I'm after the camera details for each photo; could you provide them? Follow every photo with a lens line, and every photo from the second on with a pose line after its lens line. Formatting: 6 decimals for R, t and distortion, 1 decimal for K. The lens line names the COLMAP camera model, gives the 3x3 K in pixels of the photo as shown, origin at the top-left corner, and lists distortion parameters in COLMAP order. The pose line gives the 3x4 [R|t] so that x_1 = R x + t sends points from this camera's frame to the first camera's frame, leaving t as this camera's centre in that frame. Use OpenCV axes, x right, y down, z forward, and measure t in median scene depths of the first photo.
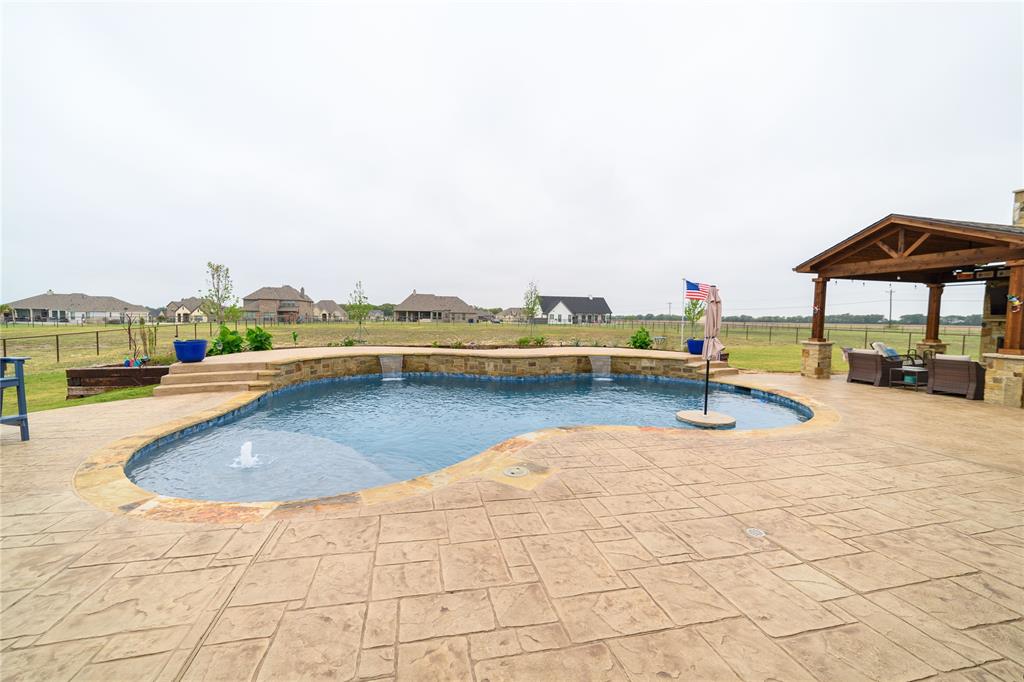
lens RADIAL K [[402.6, 0, 509.4], [0, 402.6, 337.0], [0, 0, 1]] dist [-0.027535, 0.011590]
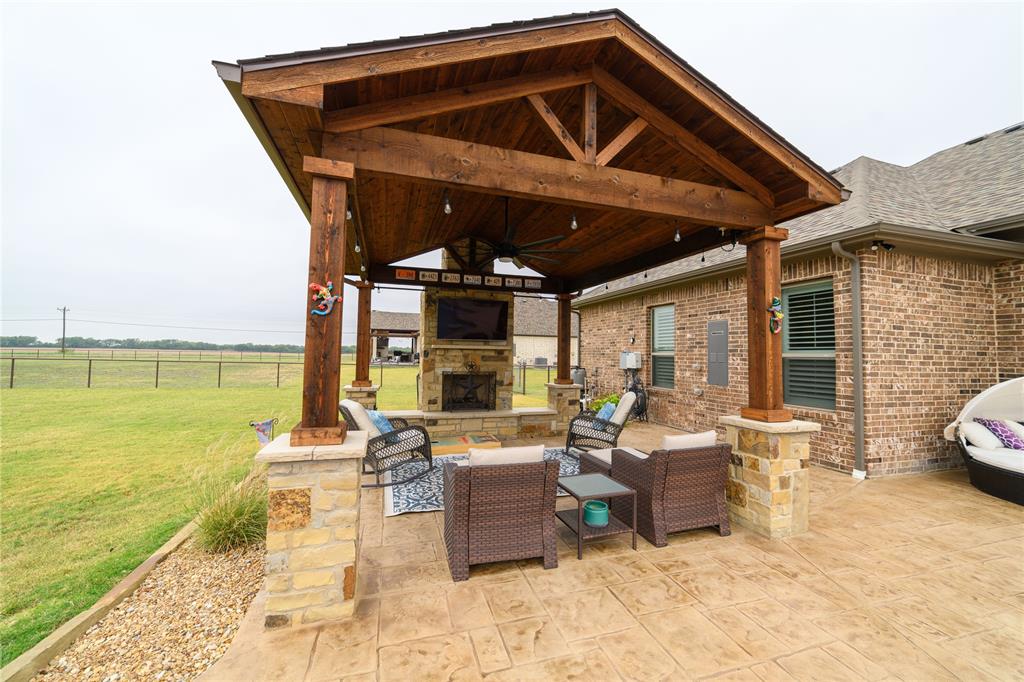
lens RADIAL K [[402.6, 0, 509.4], [0, 402.6, 337.0], [0, 0, 1]] dist [-0.027535, 0.011590]
pose [[-0.059926, 0.024620, 0.997899, 0.537889], [0.033858, 0.999171, -0.022618, -0.038849], [-0.997628, 0.032432, -0.060710, 0.905421]]
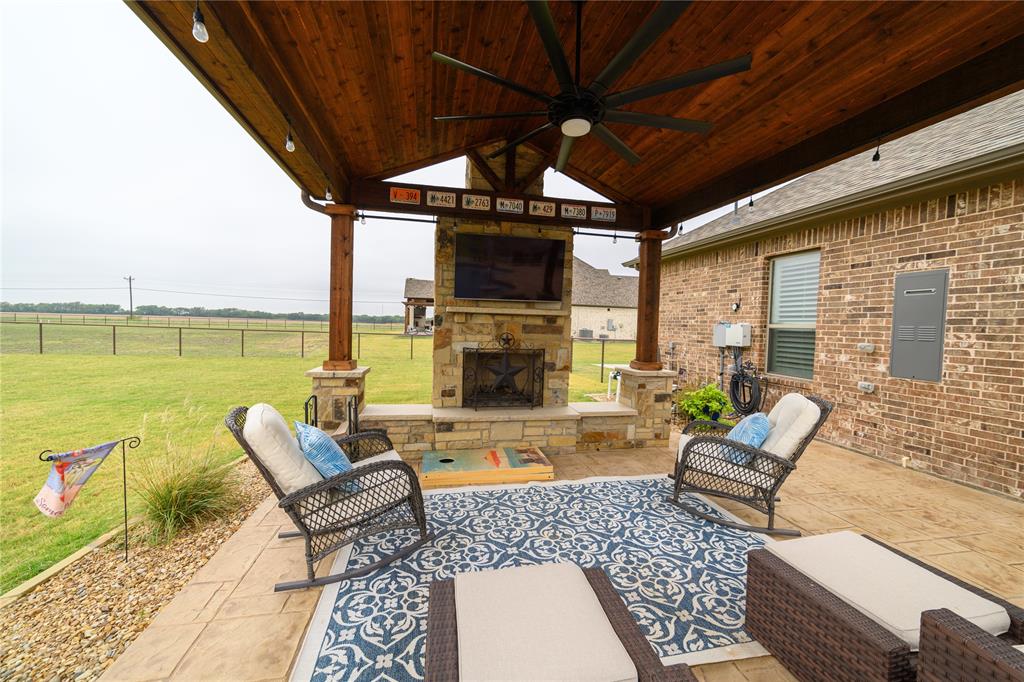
lens RADIAL K [[402.6, 0, 509.4], [0, 402.6, 337.0], [0, 0, 1]] dist [-0.027535, 0.011590]
pose [[0.038356, -0.046643, 0.998175, 0.772980], [0.022845, 0.998690, 0.045789, -0.031437], [-0.999003, 0.021047, 0.039371, 0.909559]]
